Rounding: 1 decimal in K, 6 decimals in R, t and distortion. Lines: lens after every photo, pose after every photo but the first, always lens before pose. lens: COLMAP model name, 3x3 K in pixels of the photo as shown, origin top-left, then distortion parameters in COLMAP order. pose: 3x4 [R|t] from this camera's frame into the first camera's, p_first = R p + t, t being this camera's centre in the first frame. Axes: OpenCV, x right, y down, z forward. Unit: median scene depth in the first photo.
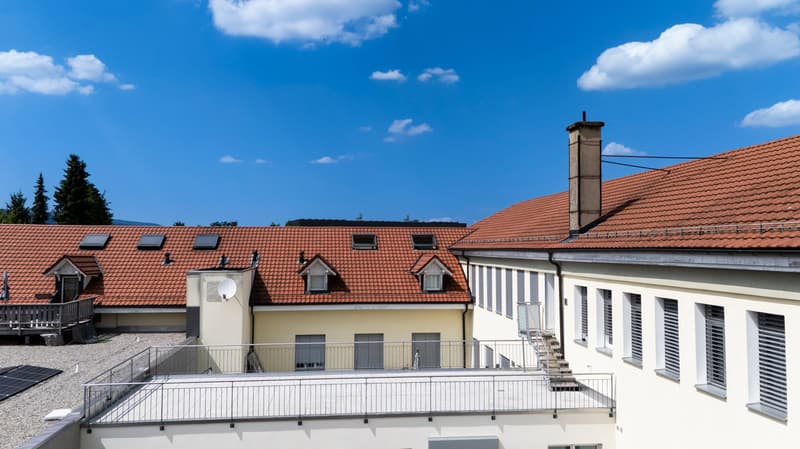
lens RADIAL K [[515.5, 0, 400.0], [0, 515.5, 224.5], [0, 0, 1]] dist [0.021868, 0.000094]
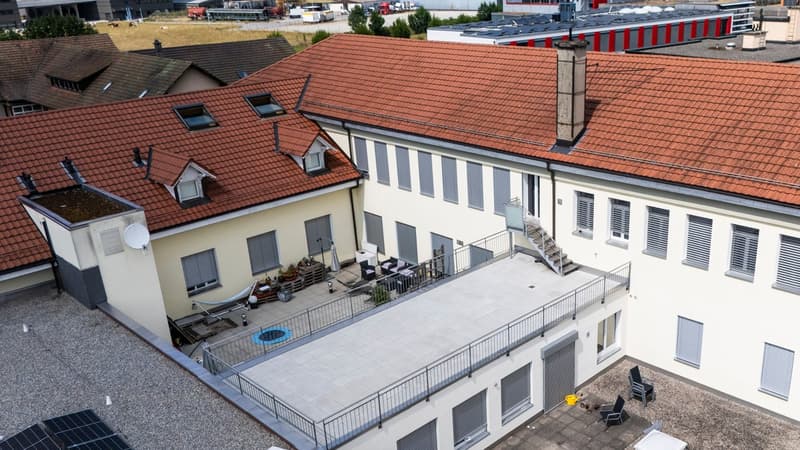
lens RADIAL K [[658.1, 0, 400.0], [0, 658.1, 225.0], [0, 0, 1]] dist [0.037530, 0.001619]
pose [[0.844077, -0.233096, 0.482908, -0.721081], [0.047153, 0.929352, 0.366172, -0.366149], [-0.534145, -0.286307, 0.795436, -0.023873]]
